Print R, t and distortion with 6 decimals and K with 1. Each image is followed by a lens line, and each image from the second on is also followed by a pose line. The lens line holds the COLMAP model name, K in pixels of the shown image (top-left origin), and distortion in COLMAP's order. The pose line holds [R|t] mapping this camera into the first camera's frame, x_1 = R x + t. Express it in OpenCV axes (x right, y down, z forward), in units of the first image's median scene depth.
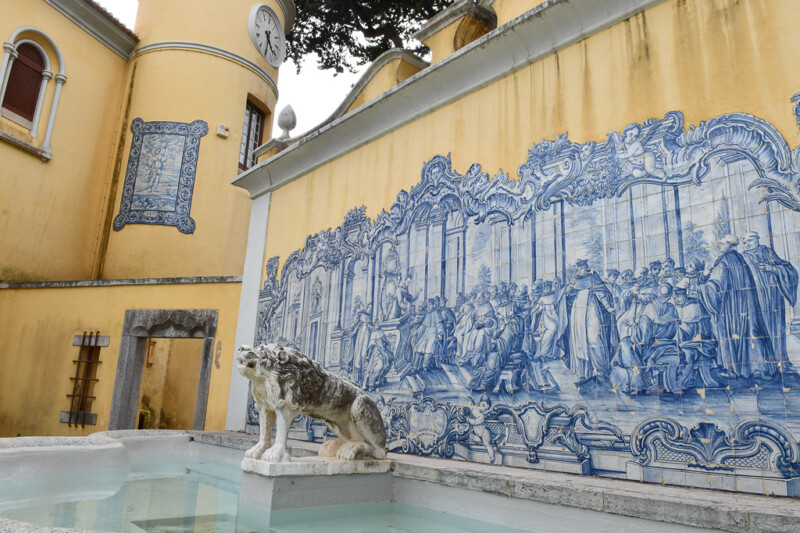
lens RADIAL K [[611.7, 0, 400.0], [0, 611.7, 266.5], [0, 0, 1]] dist [-0.028476, -0.009353]
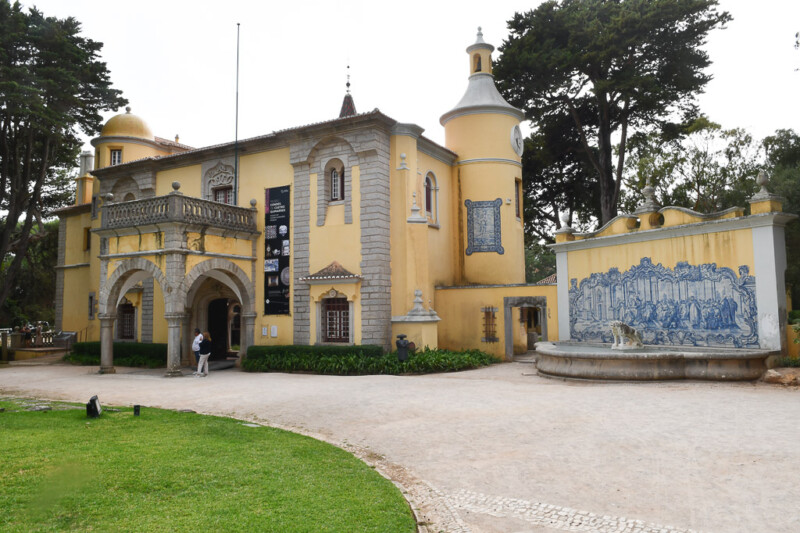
lens RADIAL K [[611.7, 0, 400.0], [0, 611.7, 266.5], [0, 0, 1]] dist [-0.028476, -0.009353]
pose [[0.983844, -0.072240, -0.163803, -0.772776], [0.096379, 0.984790, 0.144571, -0.798560], [0.150868, -0.158022, 0.975842, -2.636456]]
